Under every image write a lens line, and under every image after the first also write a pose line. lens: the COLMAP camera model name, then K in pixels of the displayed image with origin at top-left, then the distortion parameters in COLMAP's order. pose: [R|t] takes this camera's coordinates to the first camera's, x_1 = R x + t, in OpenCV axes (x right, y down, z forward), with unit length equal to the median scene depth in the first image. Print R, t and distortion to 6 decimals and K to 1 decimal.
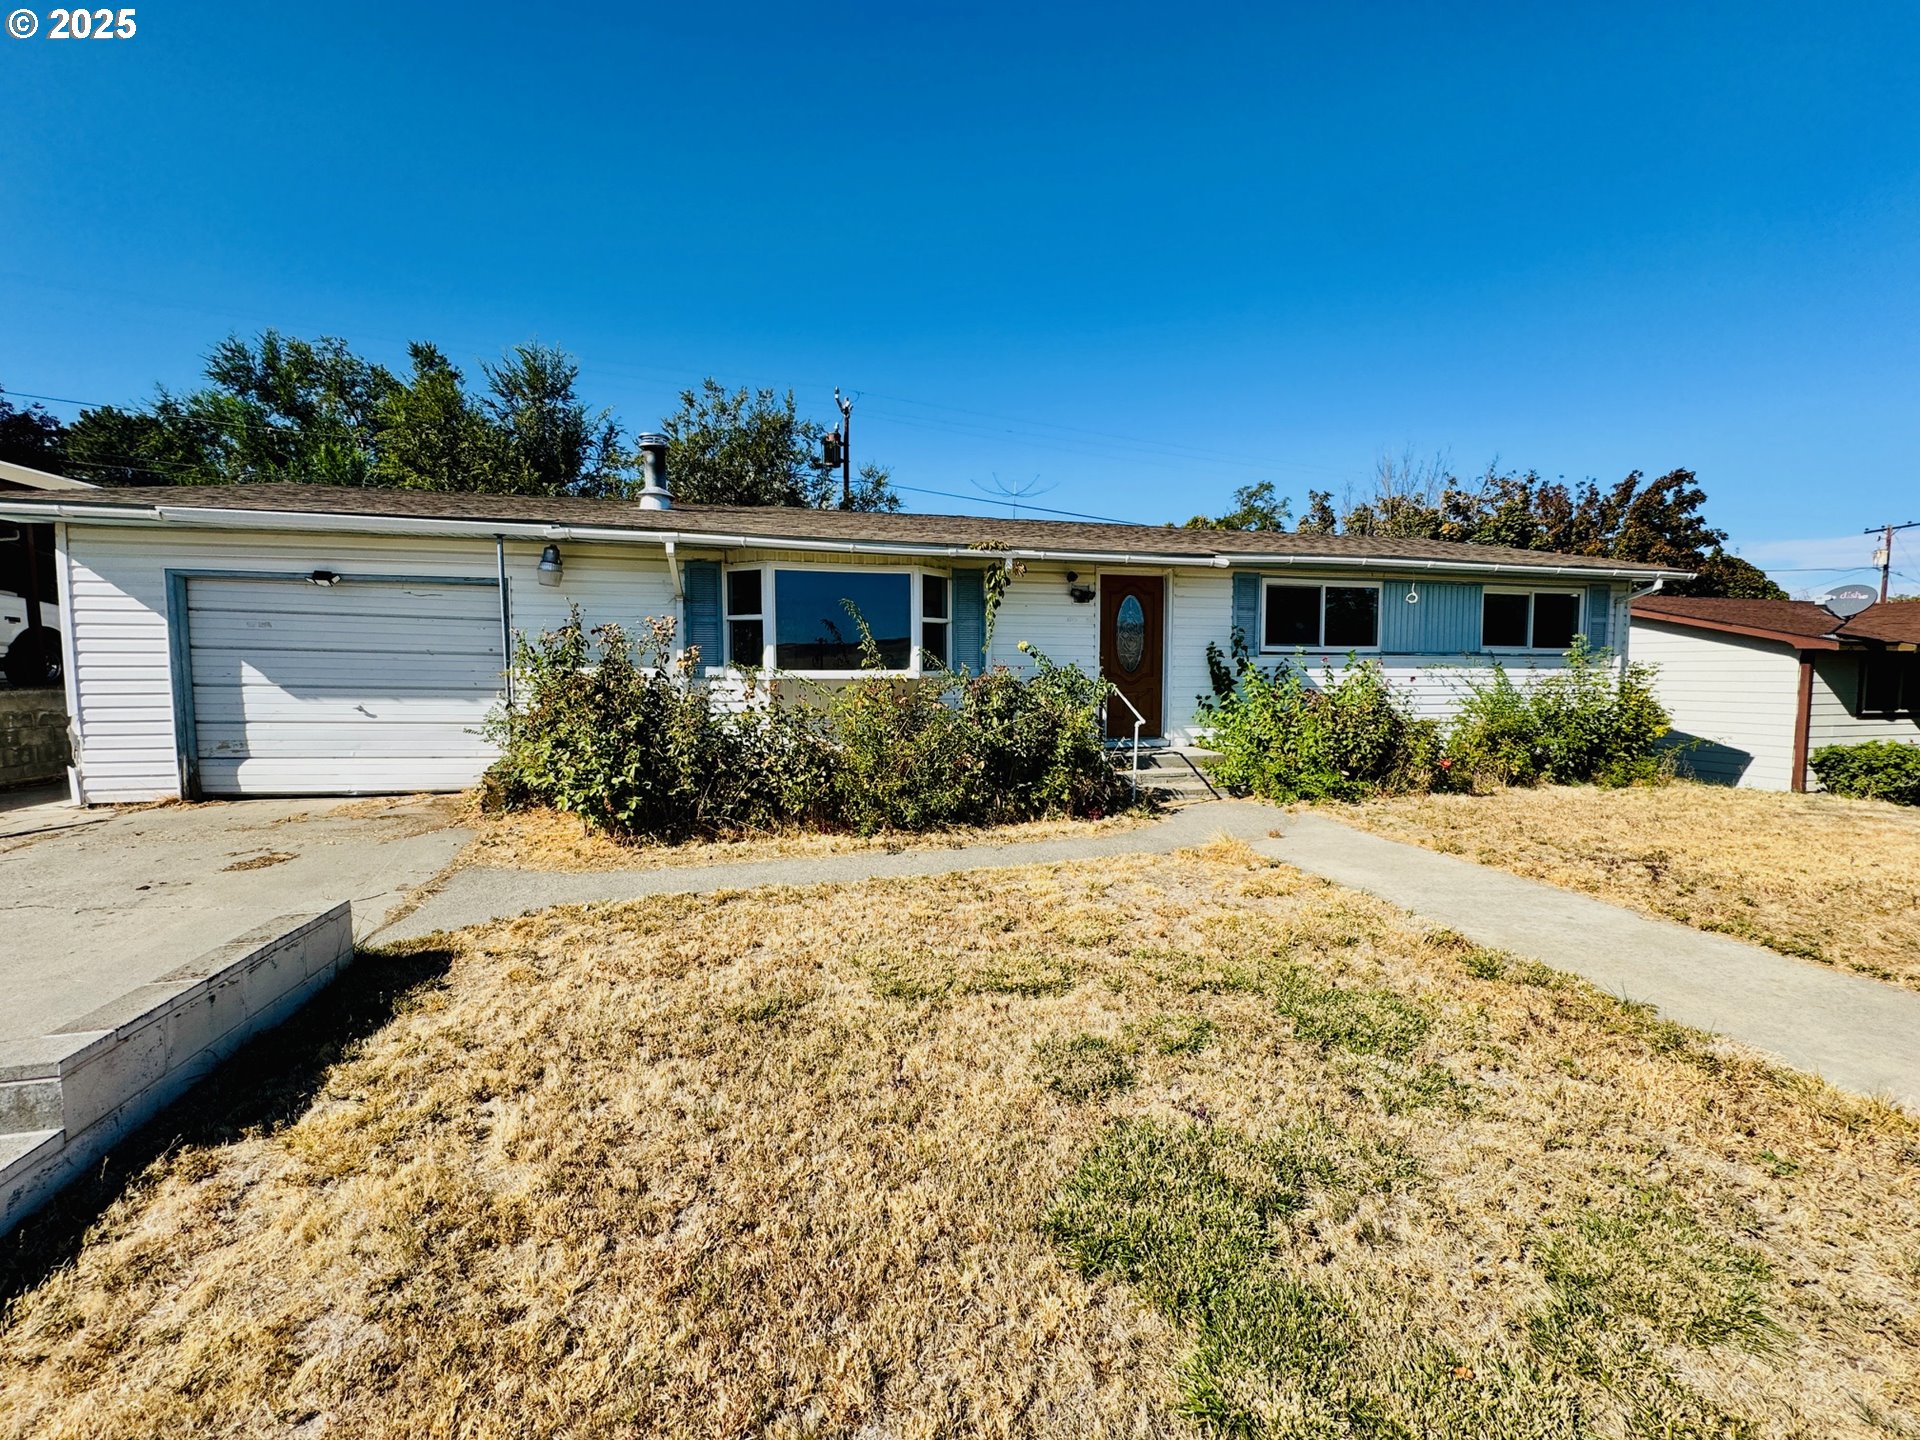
lens RADIAL K [[763.6, 0, 964.9], [0, 763.6, 718.6], [0, 0, 1]] dist [-0.002010, 0.000516]
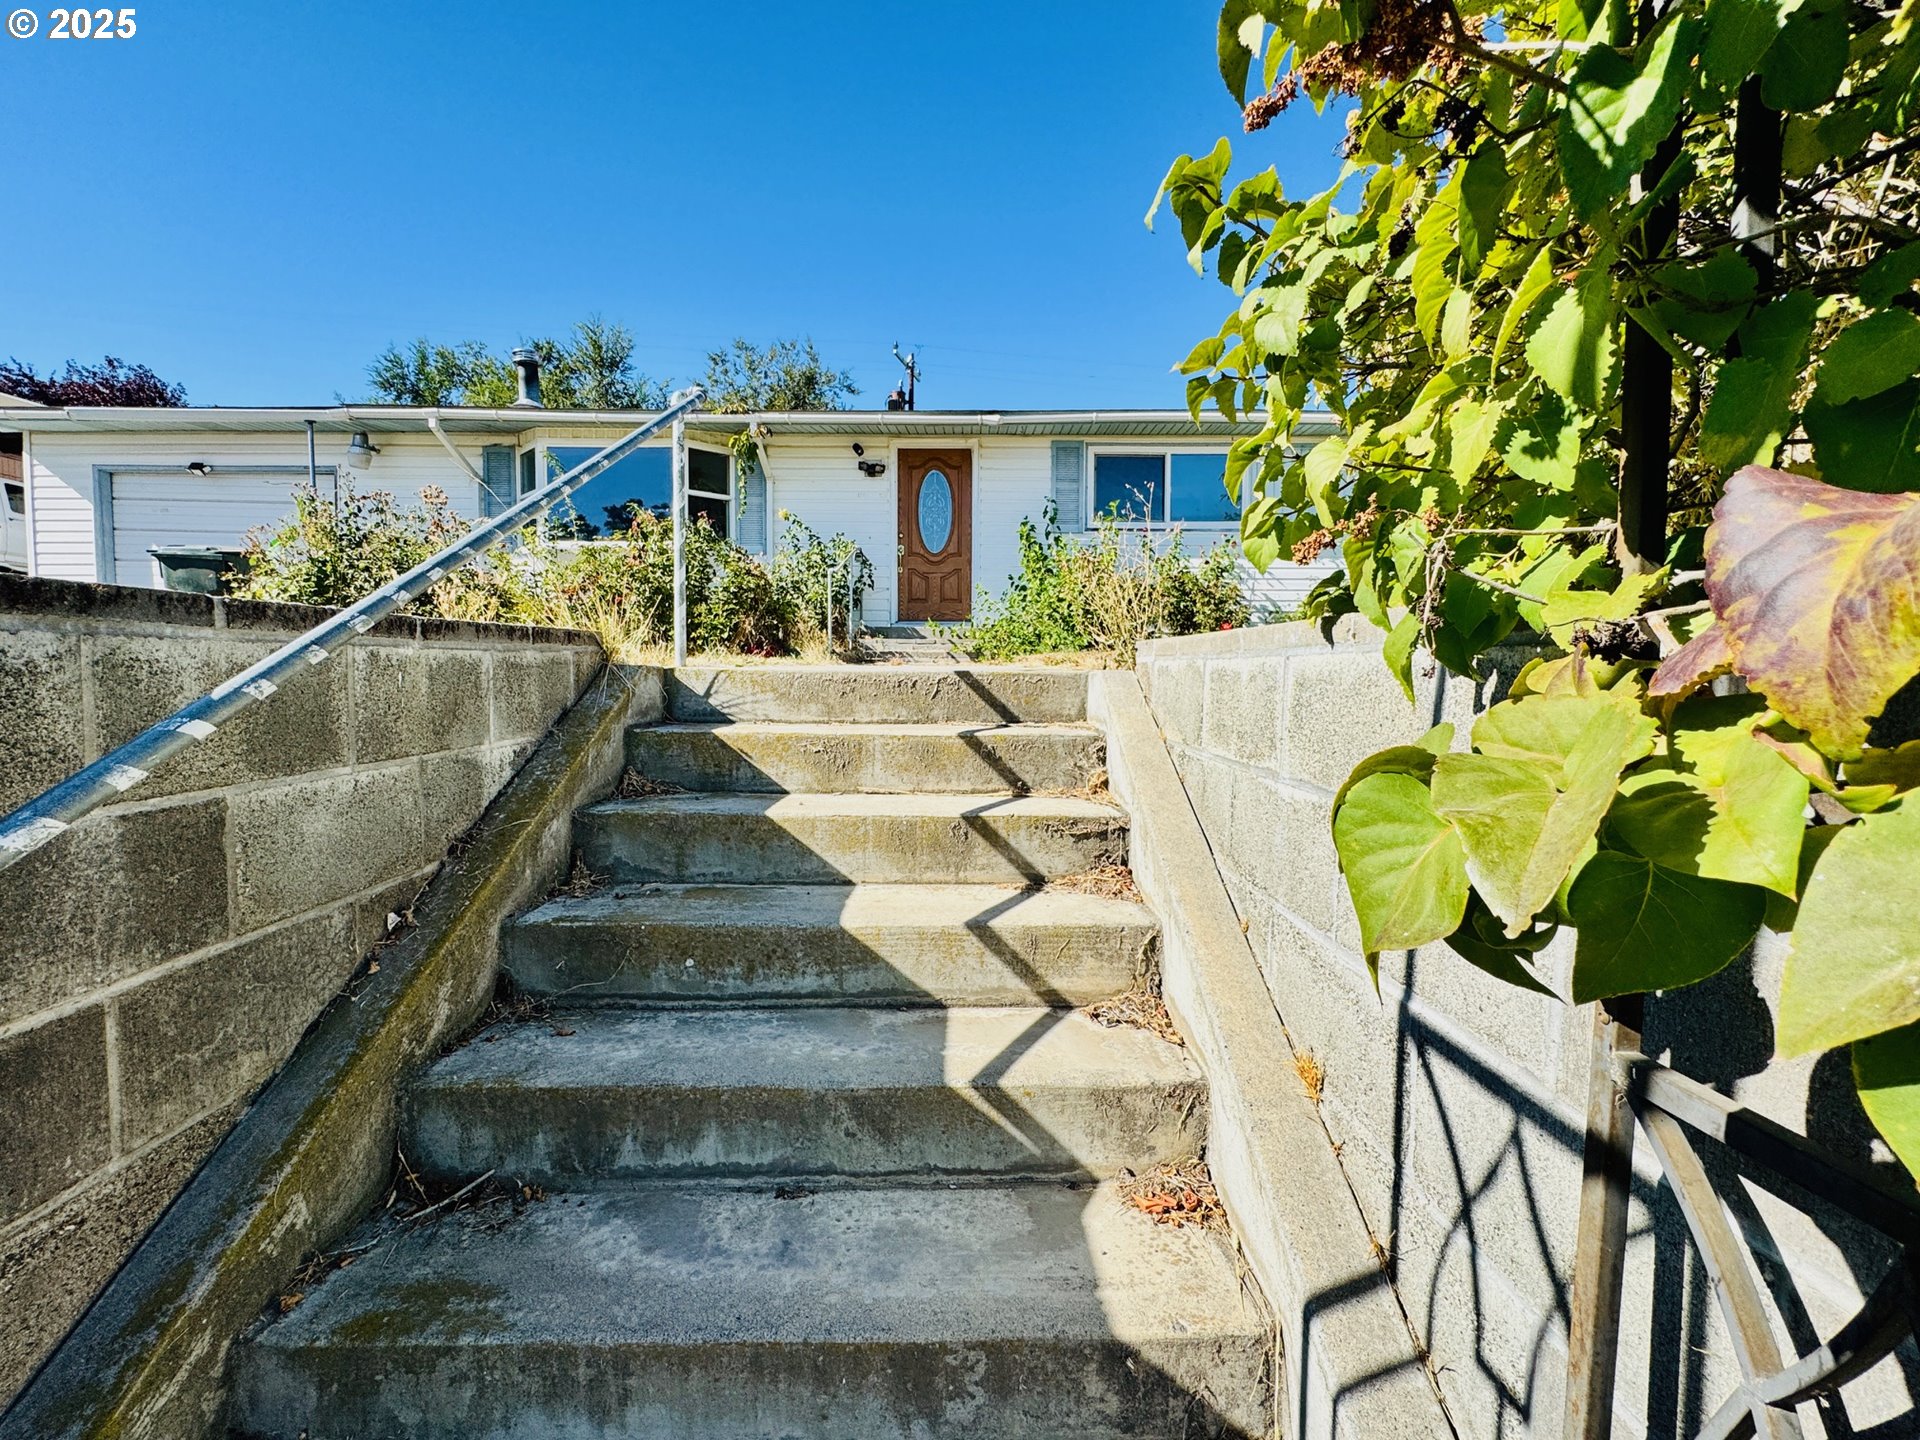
lens RADIAL K [[844.6, 0, 956.4], [0, 844.6, 720.6], [0, 0, 1]] dist [-0.000283, -0.000181]
pose [[0.971291, 0.015112, -0.237413, 0.502988], [-0.019031, 0.999718, -0.014224, 0.164141], [0.237131, 0.018334, 0.971305, -0.000819]]
